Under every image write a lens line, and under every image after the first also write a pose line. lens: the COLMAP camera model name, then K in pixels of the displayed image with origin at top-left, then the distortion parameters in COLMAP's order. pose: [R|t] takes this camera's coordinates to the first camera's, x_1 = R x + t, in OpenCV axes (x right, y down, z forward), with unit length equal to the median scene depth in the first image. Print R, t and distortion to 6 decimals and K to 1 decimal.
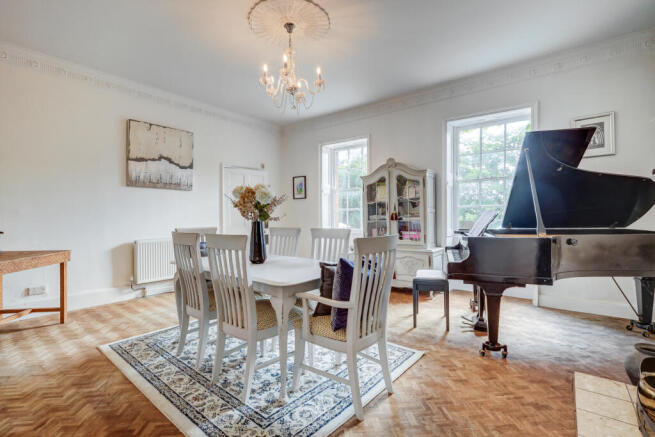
lens RADIAL K [[305.9, 0, 325.5], [0, 305.9, 216.9], [0, 0, 1]] dist [-0.003323, 0.000262]
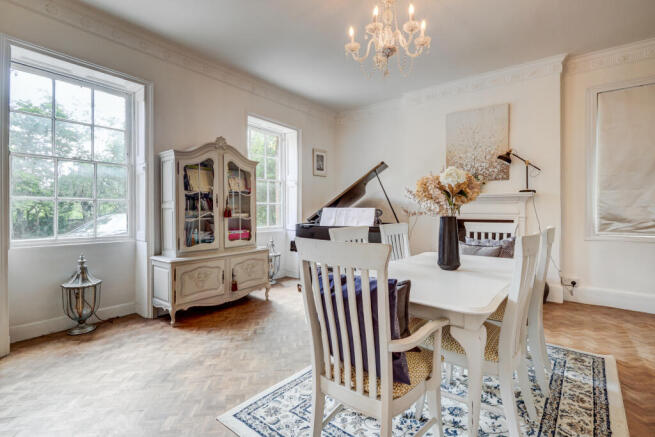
lens RADIAL K [[305.9, 0, 326.3], [0, 305.9, 215.3], [0, 0, 1]] dist [-0.003323, 0.000262]
pose [[-0.002150, -0.005025, 0.999985, -1.152811], [0.007772, 0.999957, 0.005042, 0.007857], [-0.999967, 0.007783, -0.002111, 1.512034]]
